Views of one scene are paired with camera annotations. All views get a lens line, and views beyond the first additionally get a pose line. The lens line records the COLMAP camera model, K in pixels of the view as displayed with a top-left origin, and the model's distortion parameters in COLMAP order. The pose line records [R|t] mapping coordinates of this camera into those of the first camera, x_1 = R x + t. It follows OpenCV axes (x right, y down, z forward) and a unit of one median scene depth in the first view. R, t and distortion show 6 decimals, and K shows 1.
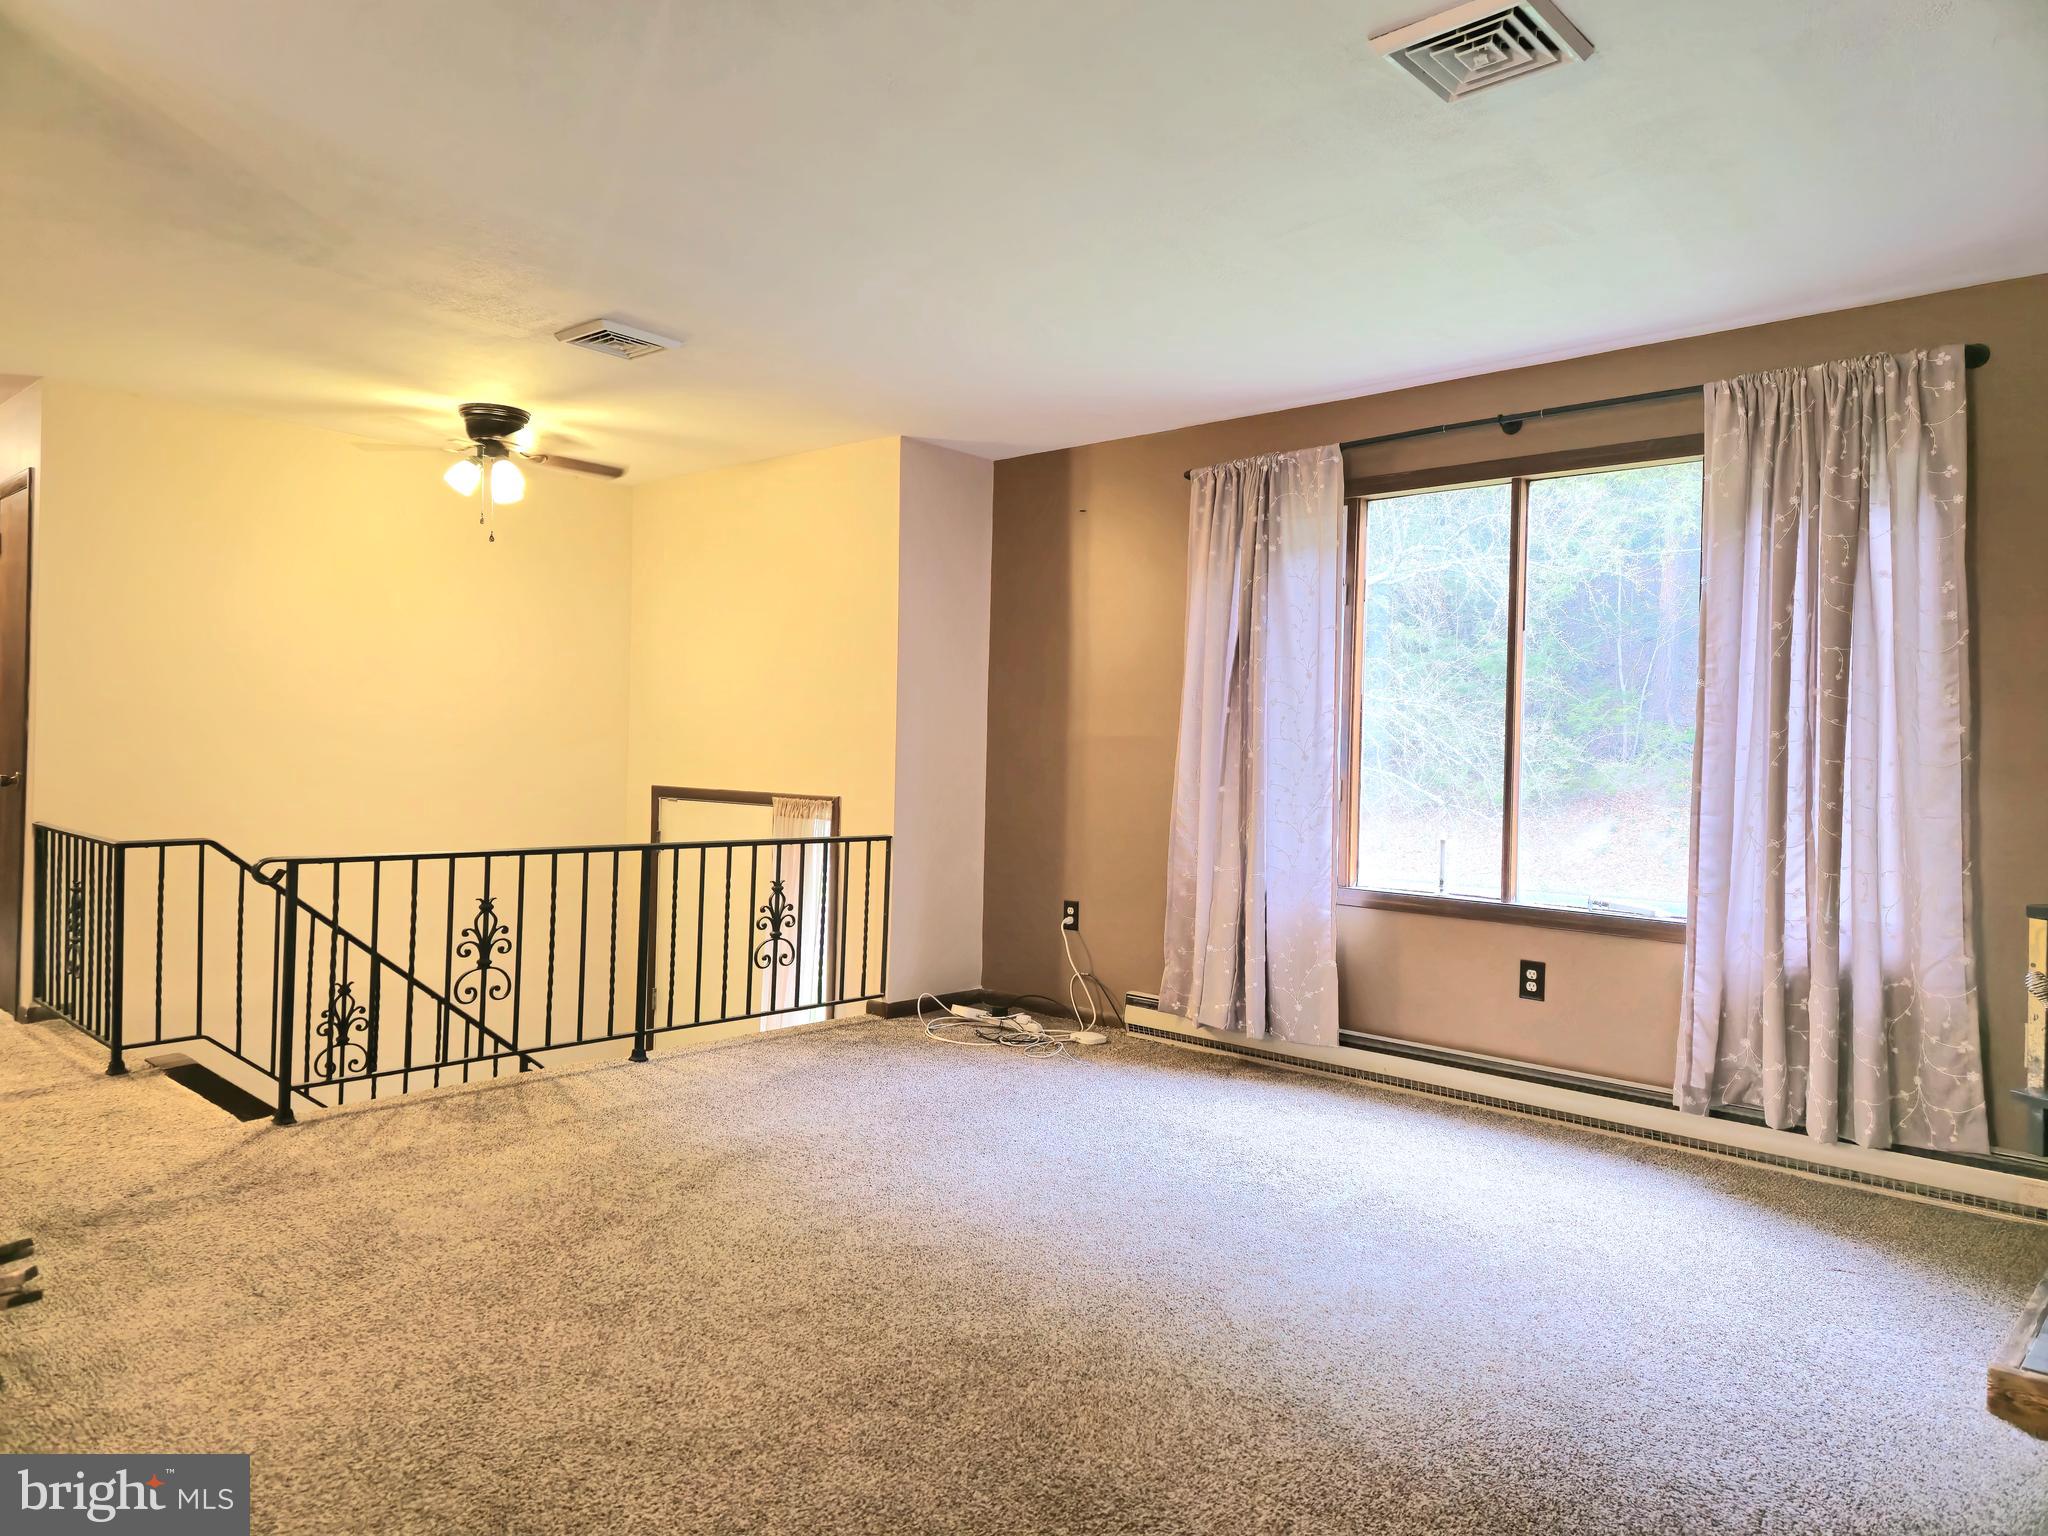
lens RADIAL K [[1372.4, 0, 1023.6], [0, 1372.4, 758.1], [0, 0, 1]] dist [0.068360, -0.060438]
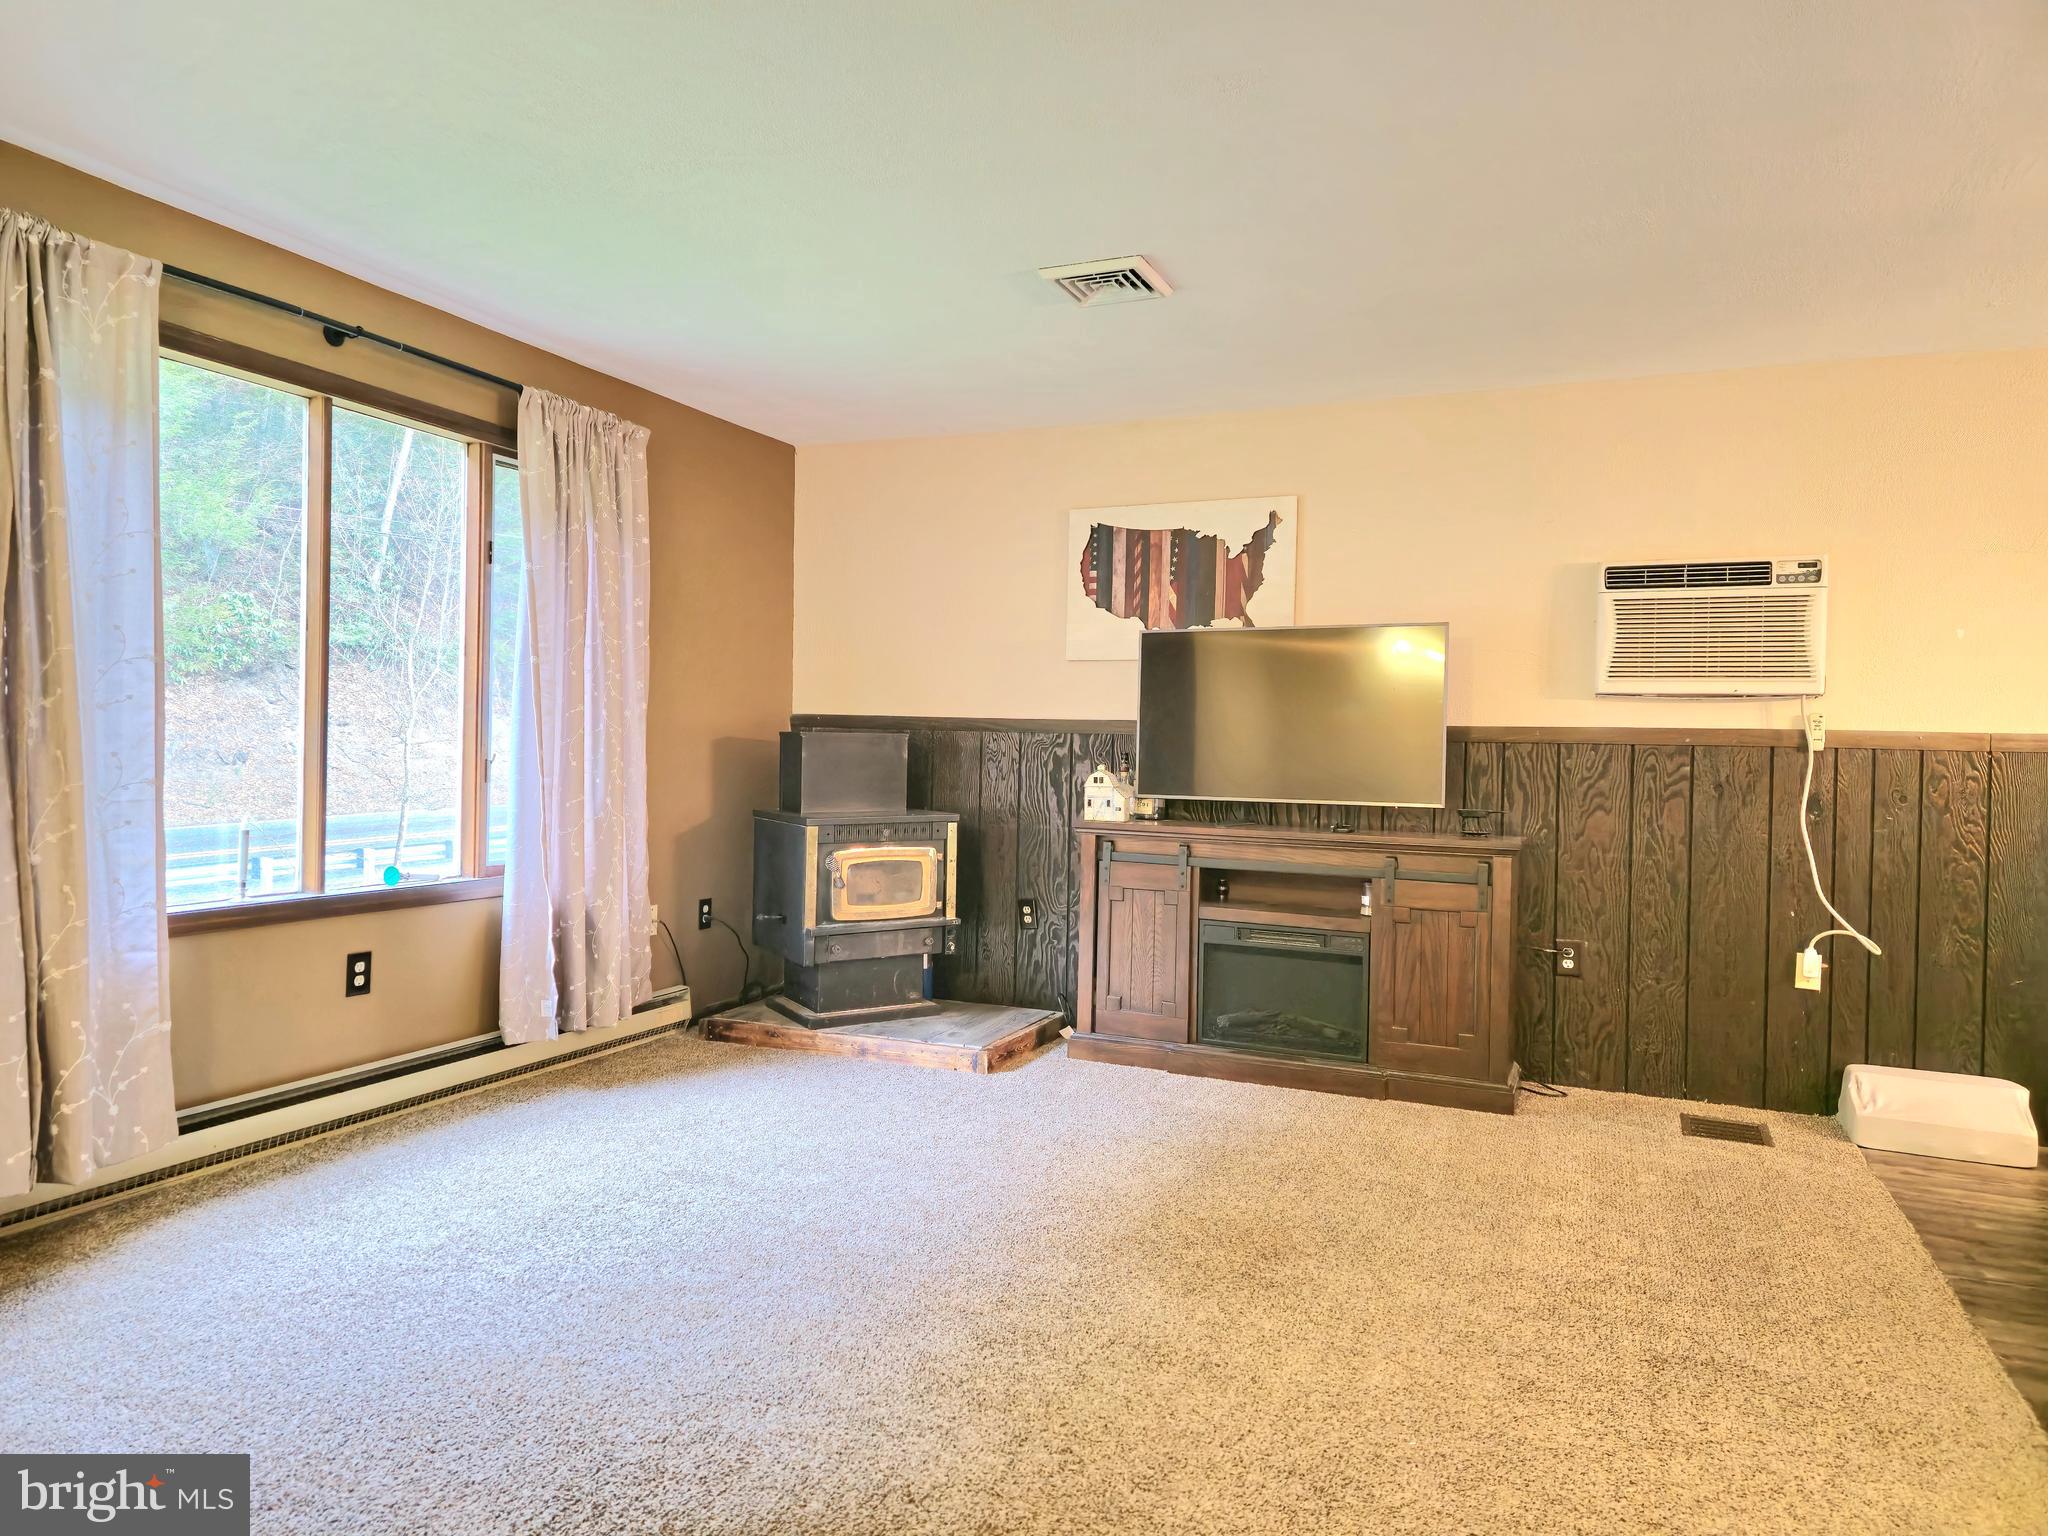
lens RADIAL K [[1372.4, 0, 1023.6], [0, 1372.4, 758.1], [0, 0, 1]] dist [0.068360, -0.060438]
pose [[-0.341404, -0.047585, 0.938711, -0.615850], [-0.031762, 0.998731, 0.039076, -0.027689], [-0.939380, -0.016474, -0.342483, 0.903756]]
